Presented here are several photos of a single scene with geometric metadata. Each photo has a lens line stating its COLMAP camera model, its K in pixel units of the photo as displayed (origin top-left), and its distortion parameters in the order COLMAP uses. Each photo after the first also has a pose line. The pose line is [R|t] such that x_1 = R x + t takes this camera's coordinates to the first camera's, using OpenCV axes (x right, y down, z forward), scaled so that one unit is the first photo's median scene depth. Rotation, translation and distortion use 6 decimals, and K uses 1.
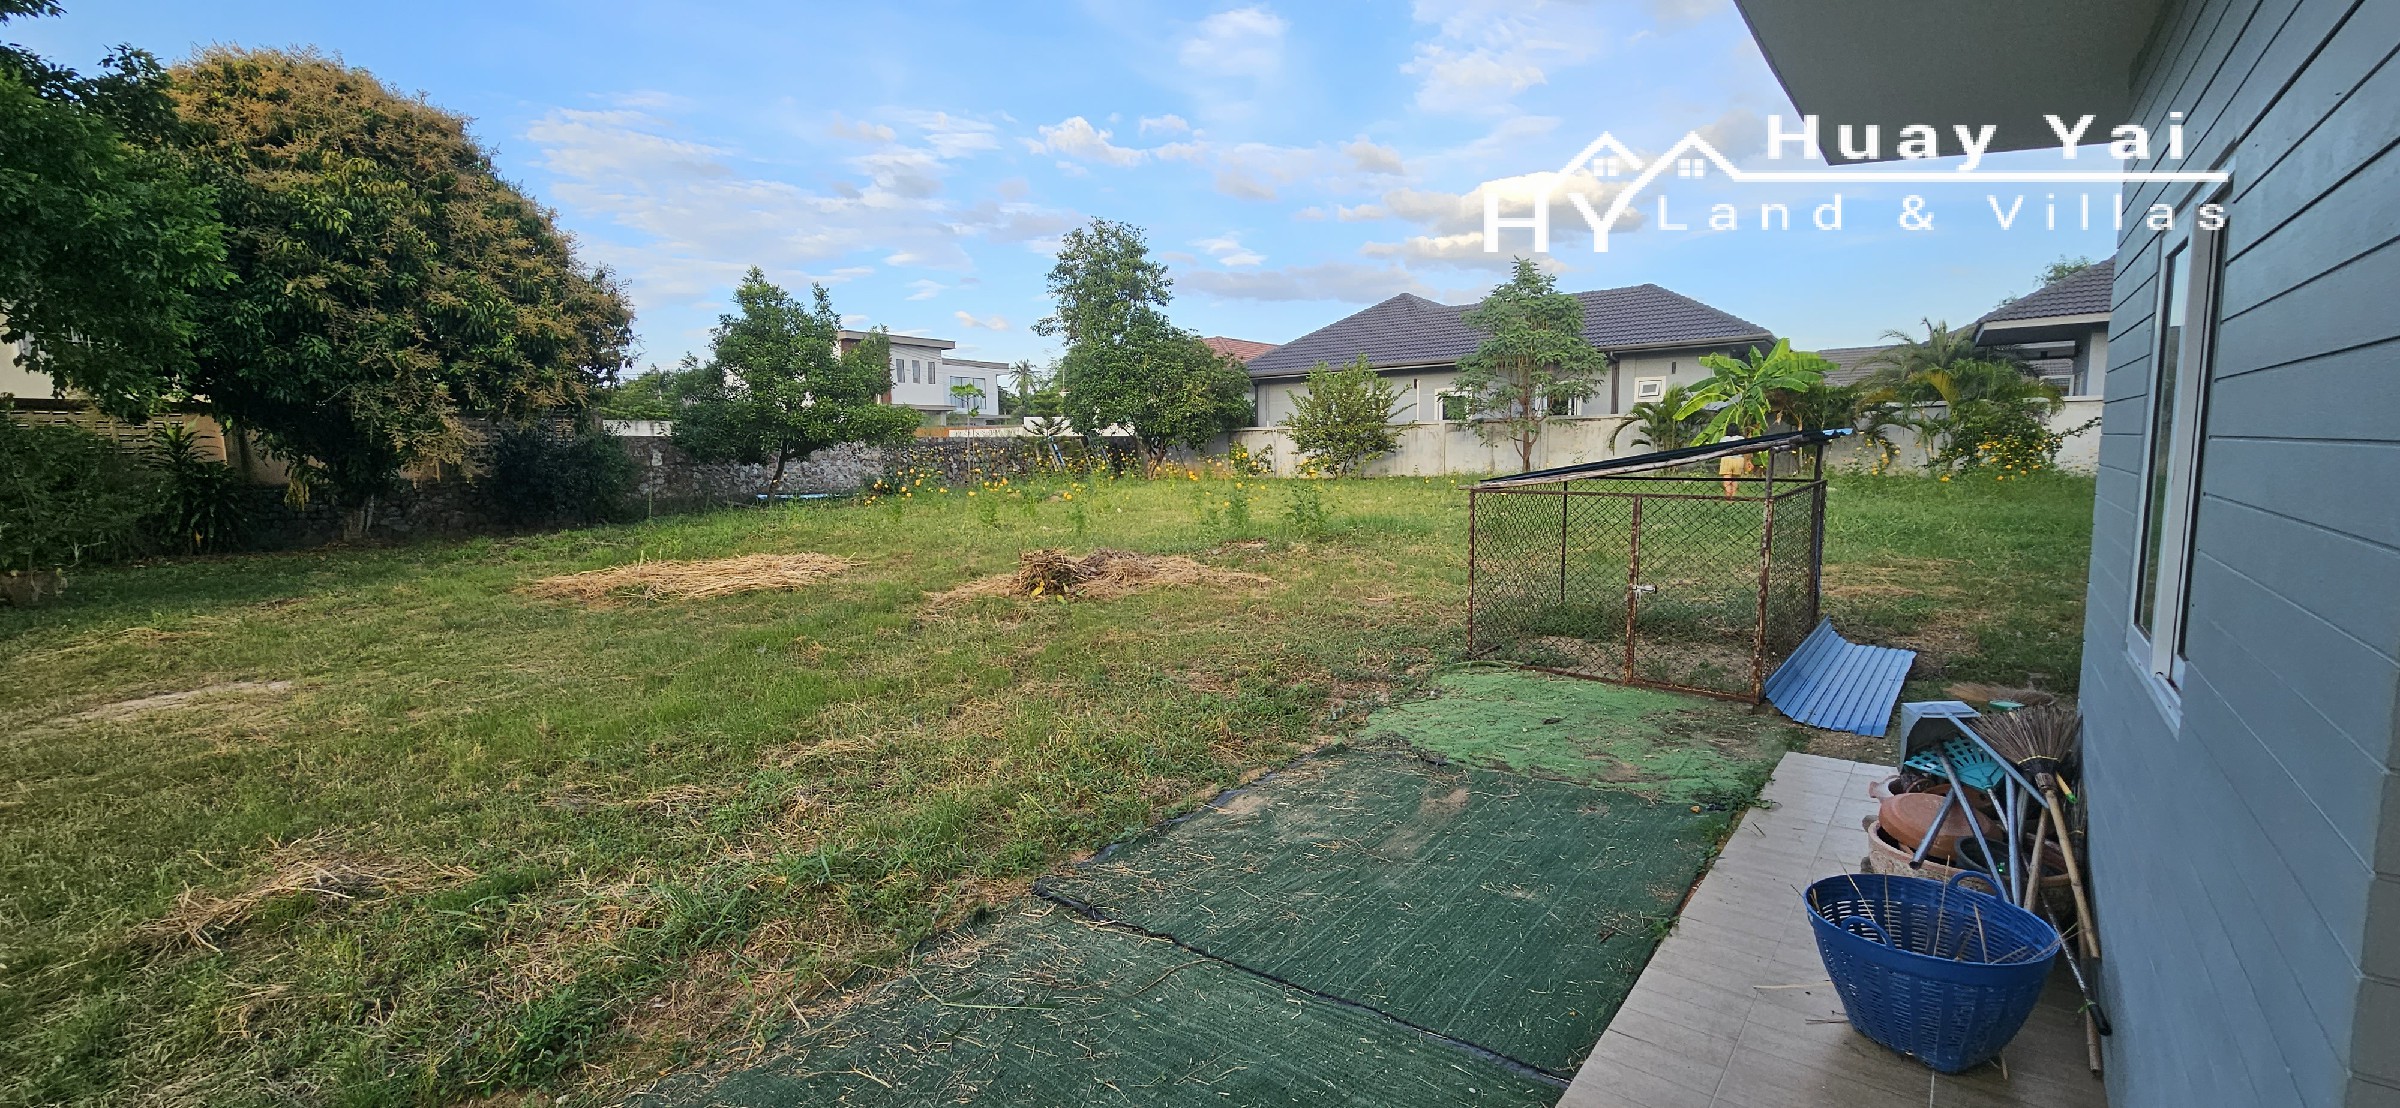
lens RADIAL K [[990.2, 0, 1174.1], [0, 990.2, 562.5], [0, 0, 1]] dist [0.004069, 0.000207]
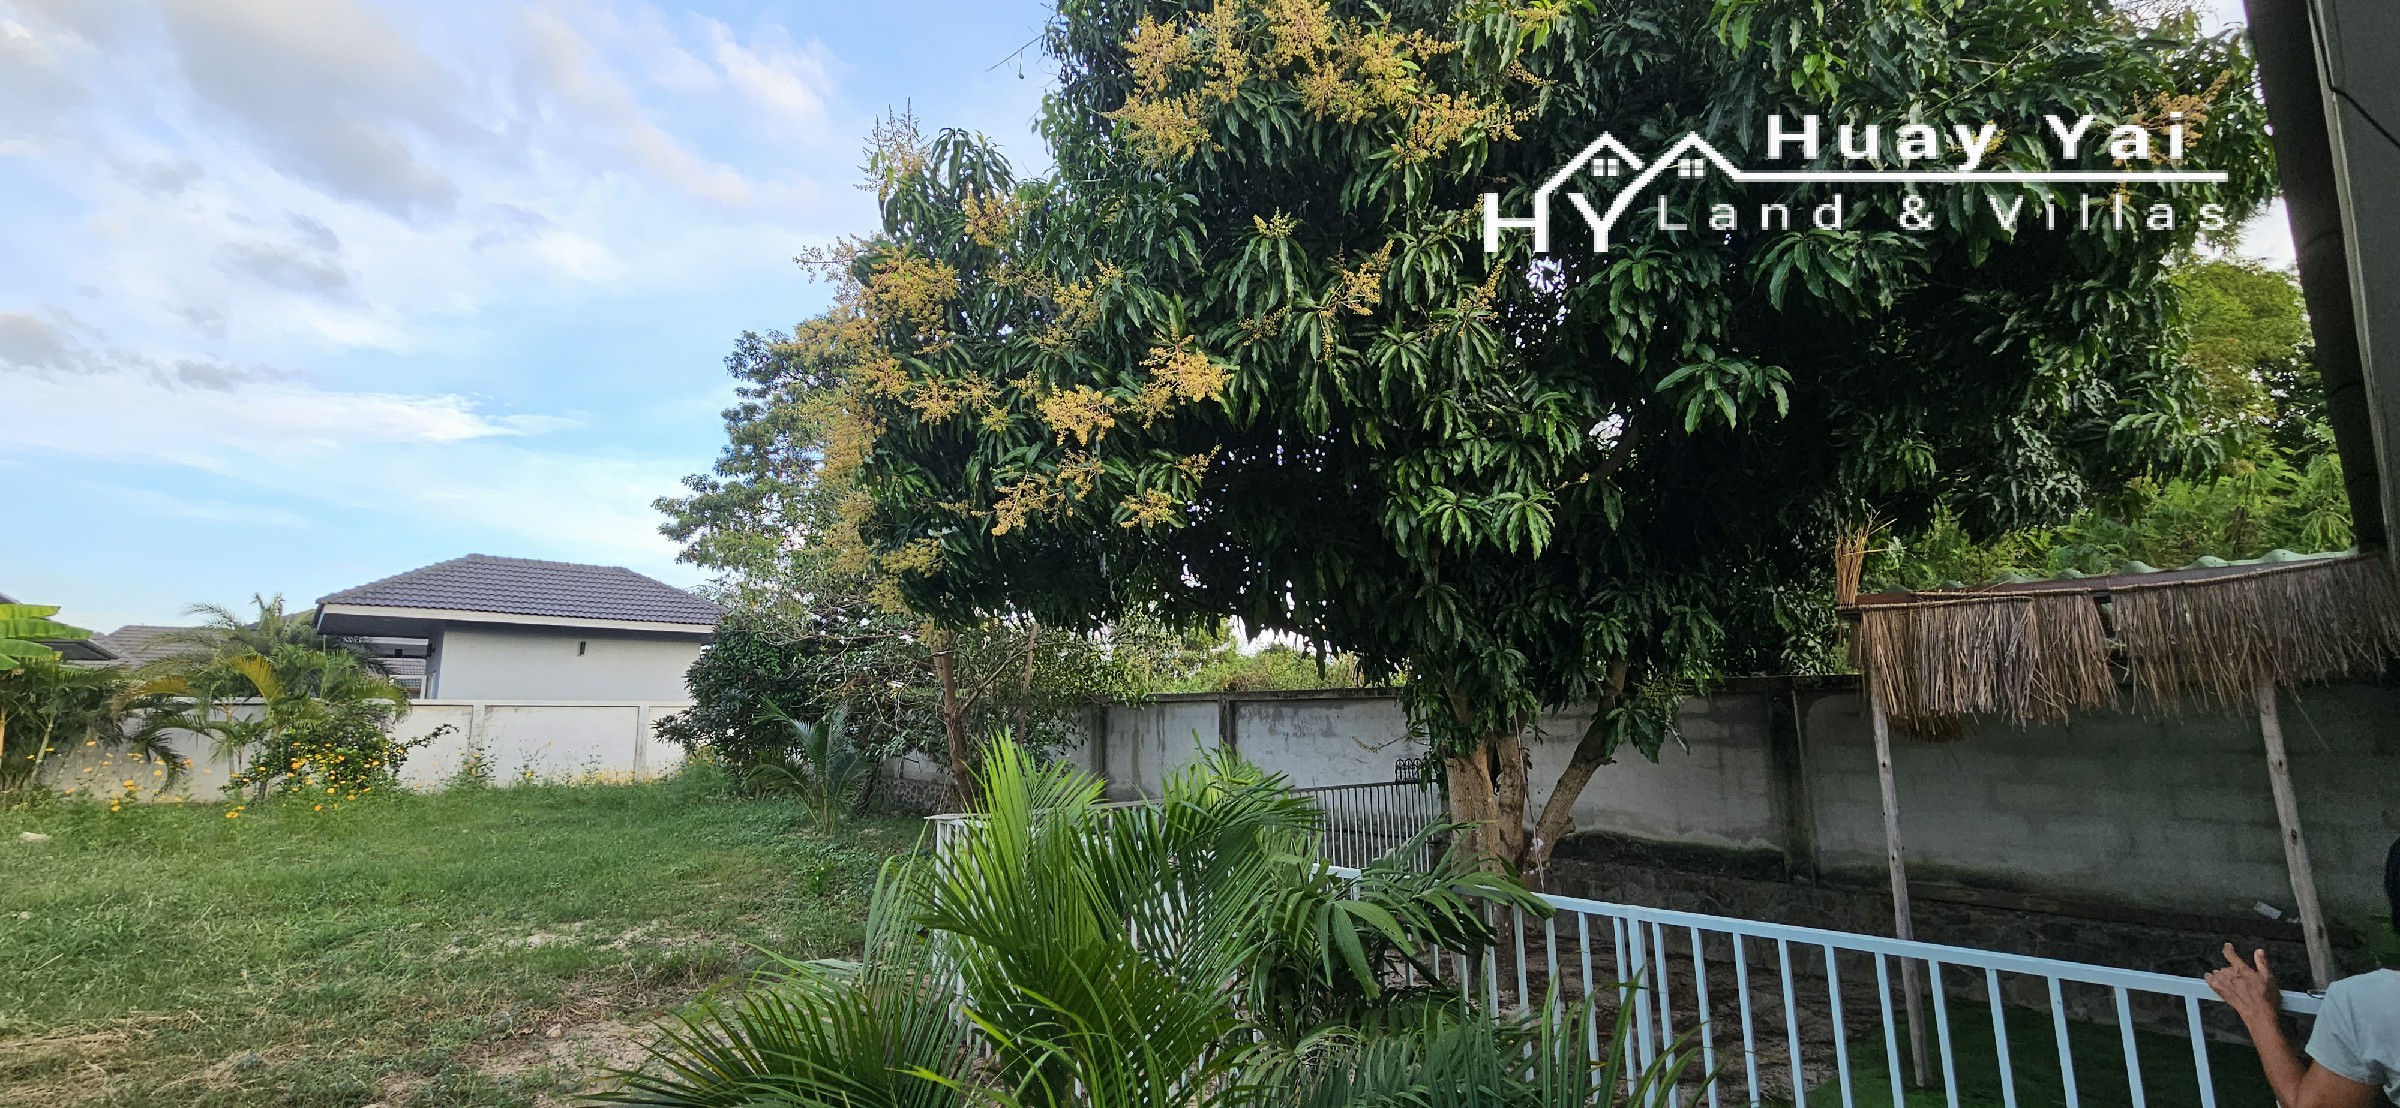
lens RADIAL K [[990.2, 0, 1174.1], [0, 990.2, 562.5], [0, 0, 1]] dist [0.004069, 0.000207]
pose [[0.201097, 0.176976, 0.963452, 0.154471], [0.116014, 0.972319, -0.202820, -0.026827], [-0.972677, 0.152560, 0.174999, 0.163863]]
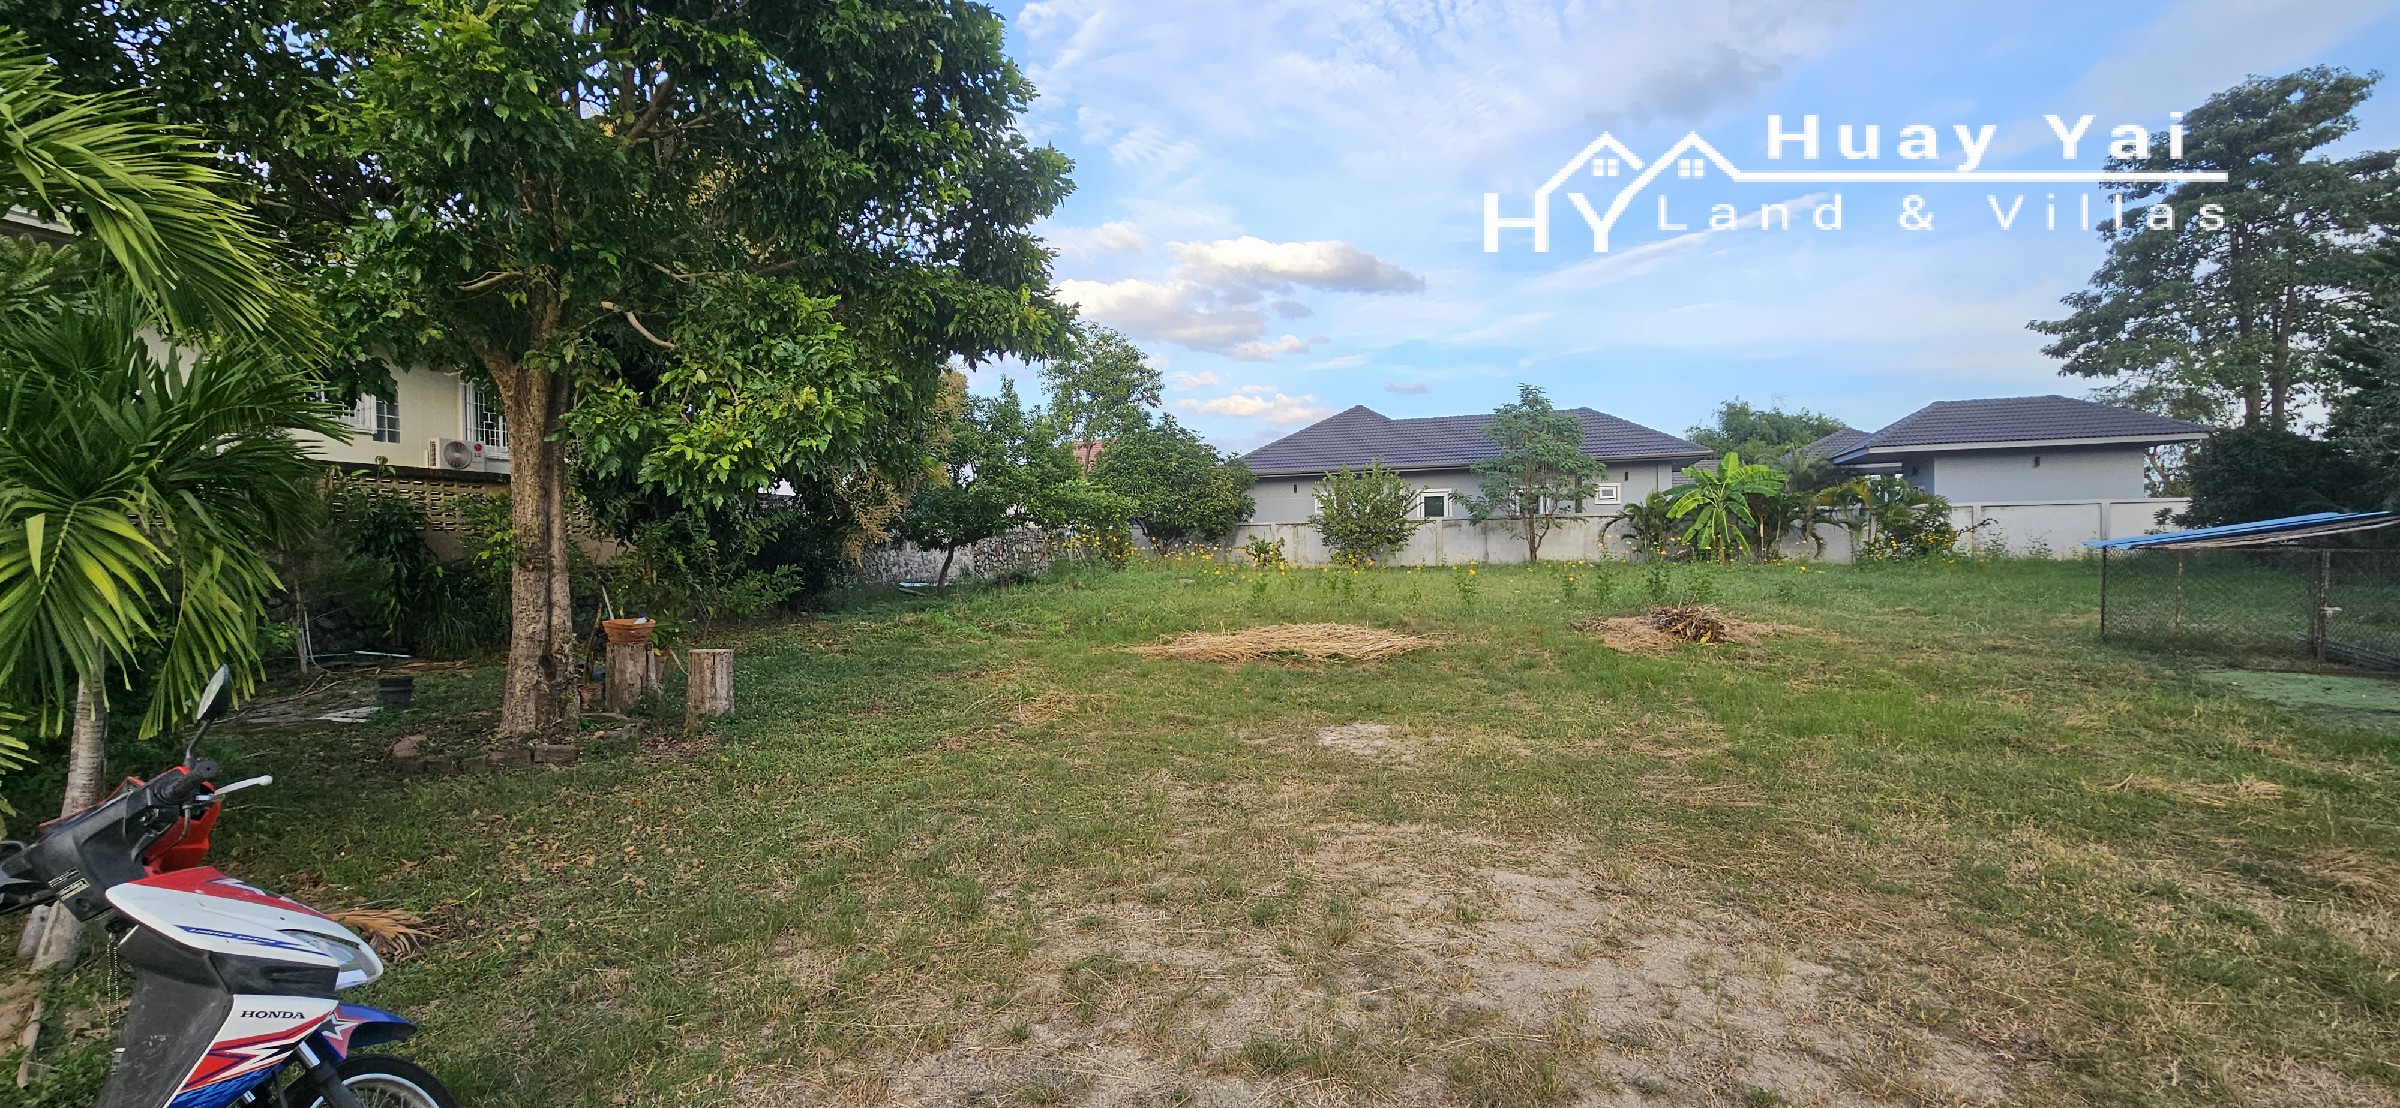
lens RADIAL K [[990.2, 0, 1174.1], [0, 990.2, 562.5], [0, 0, 1]] dist [0.004069, 0.000207]
pose [[0.962989, -0.000668, 0.269541, -0.390817], [0.028177, 0.994768, -0.098202, 0.012789], [-0.268065, 0.102162, 0.957969, 0.000829]]
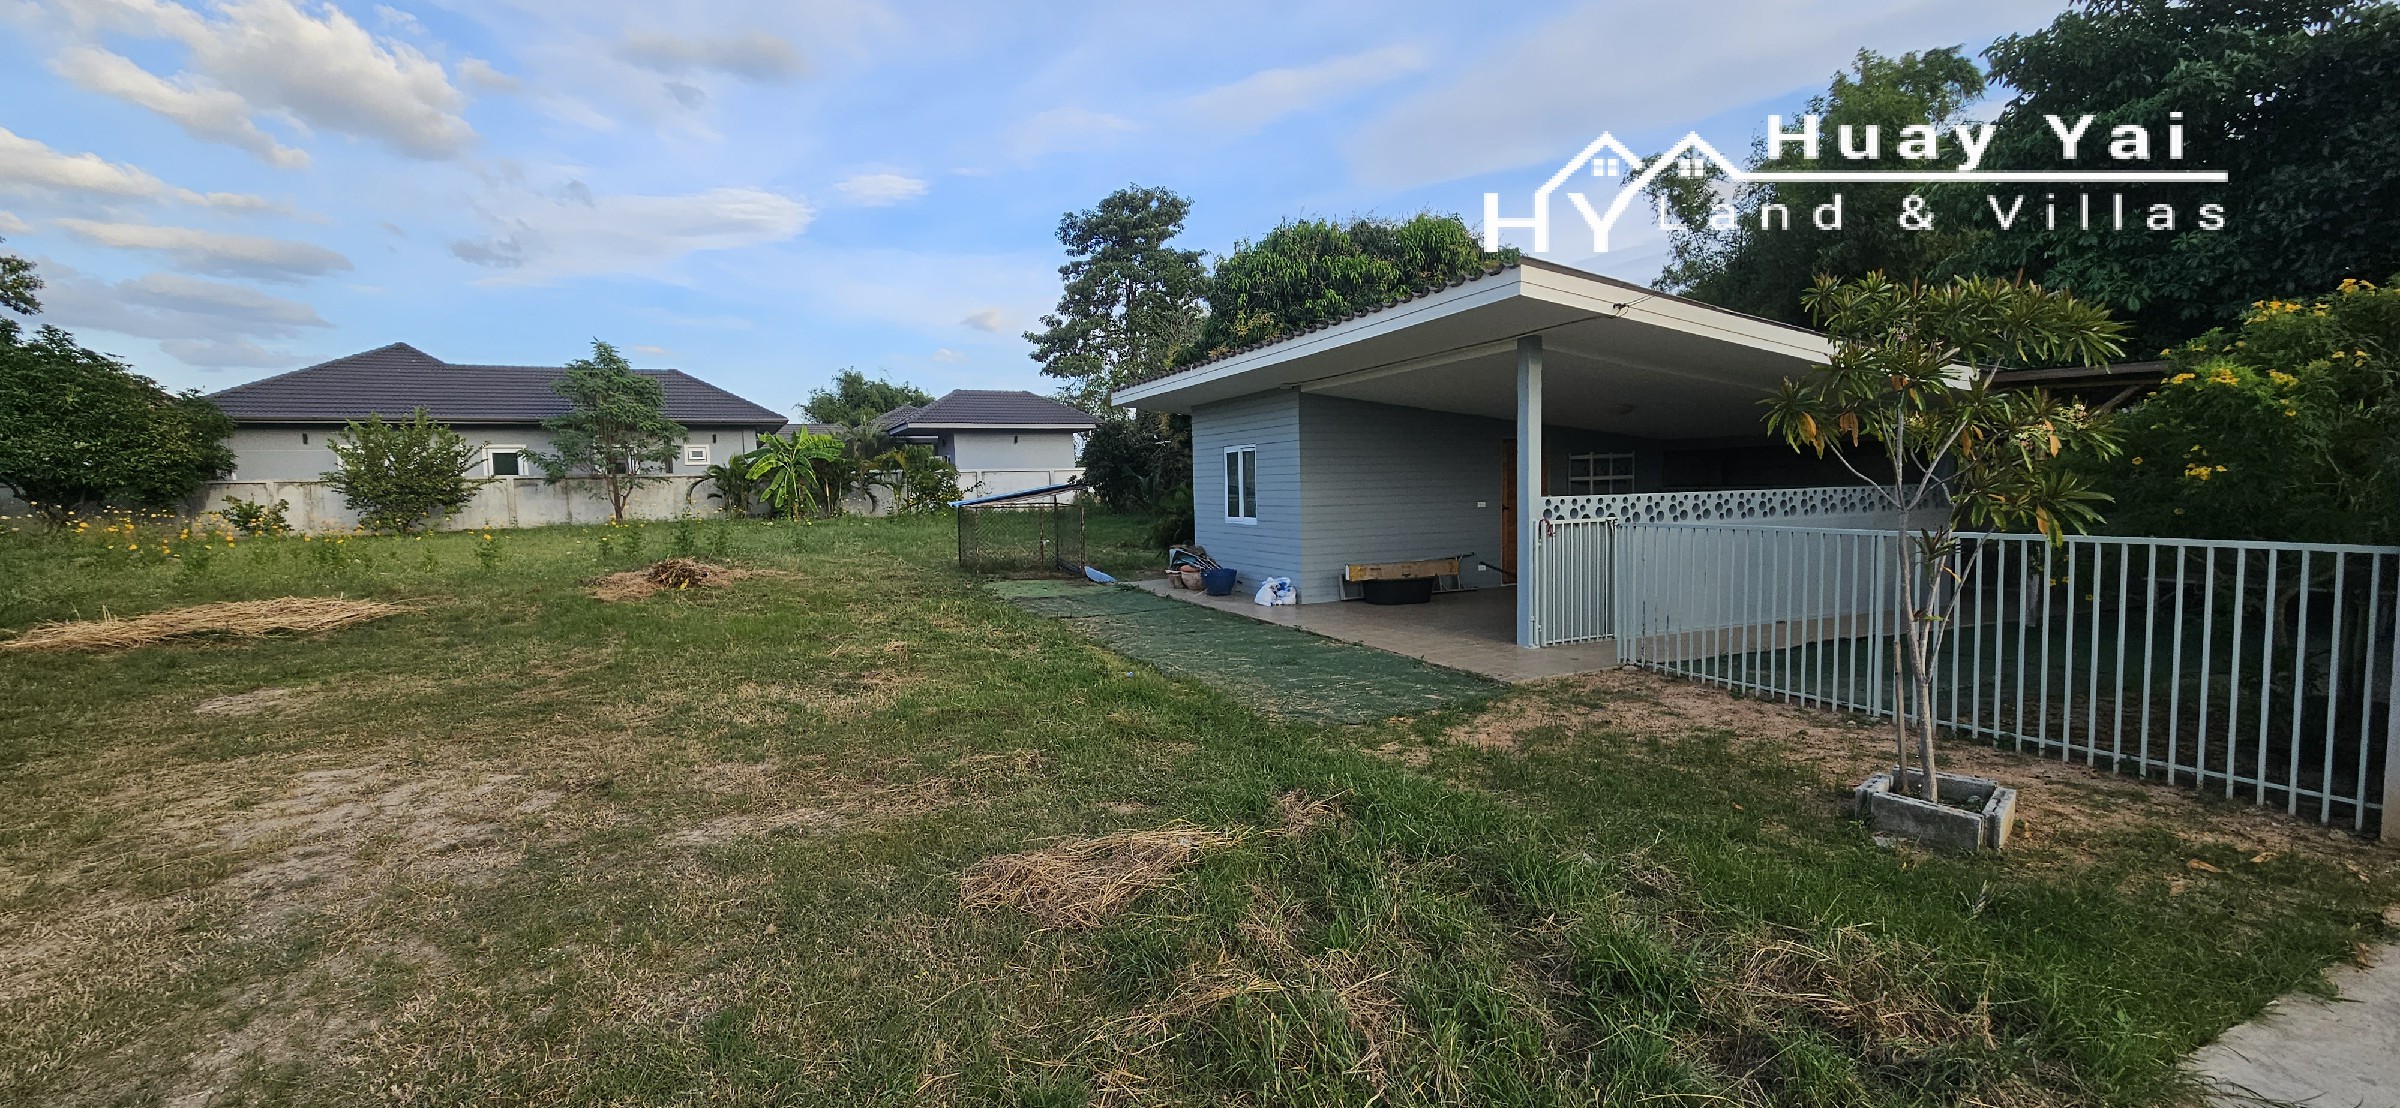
lens RADIAL K [[990.2, 0, 1174.1], [0, 990.2, 562.5], [0, 0, 1]] dist [0.004069, 0.000207]
pose [[0.468396, -0.058878, 0.881555, -0.393131], [0.113278, 0.993544, 0.006170, 0.024137], [-0.876227, 0.096971, 0.472041, -0.119281]]
